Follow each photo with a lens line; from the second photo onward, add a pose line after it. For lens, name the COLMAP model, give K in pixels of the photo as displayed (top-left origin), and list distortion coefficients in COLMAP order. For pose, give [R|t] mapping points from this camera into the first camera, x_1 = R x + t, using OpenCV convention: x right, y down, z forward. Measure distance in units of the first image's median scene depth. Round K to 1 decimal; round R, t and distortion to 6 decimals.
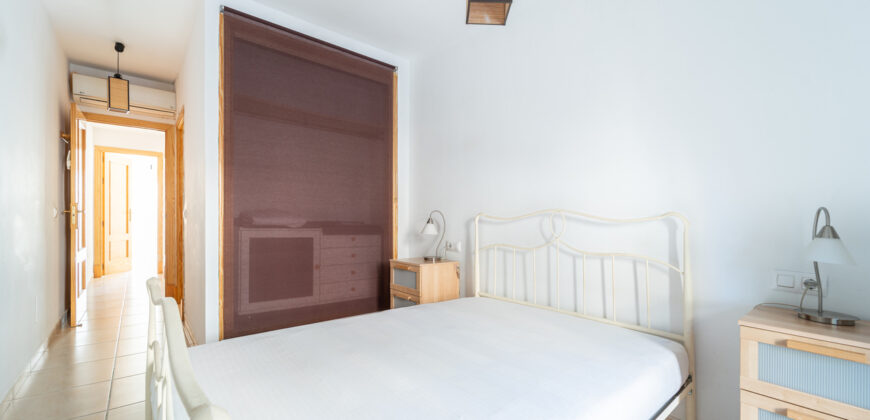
lens RADIAL K [[352.1, 0, 435.0], [0, 352.1, 210.0], [0, 0, 1]] dist [0.000955, -0.000011]
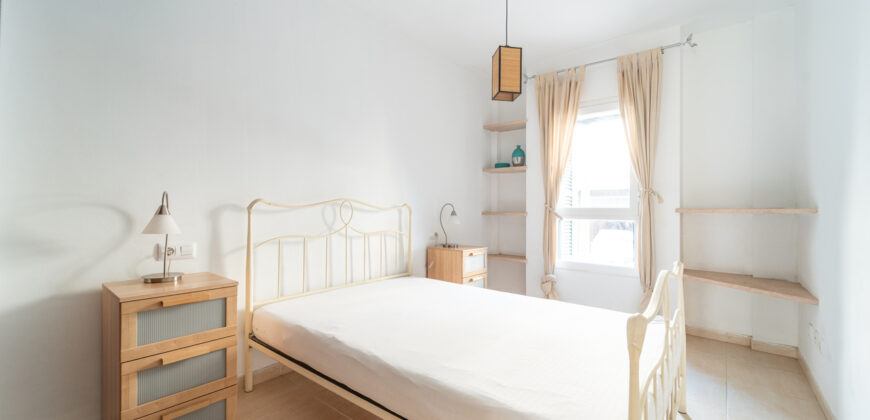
lens RADIAL K [[352.1, 0, 435.0], [0, 352.1, 210.0], [0, 0, 1]] dist [0.000955, -0.000011]
pose [[-0.193057, -0.008682, 0.981149, -0.691005], [-0.032746, 0.999461, 0.002401, 0.019280], [-0.980641, -0.031665, -0.193237, 0.775322]]
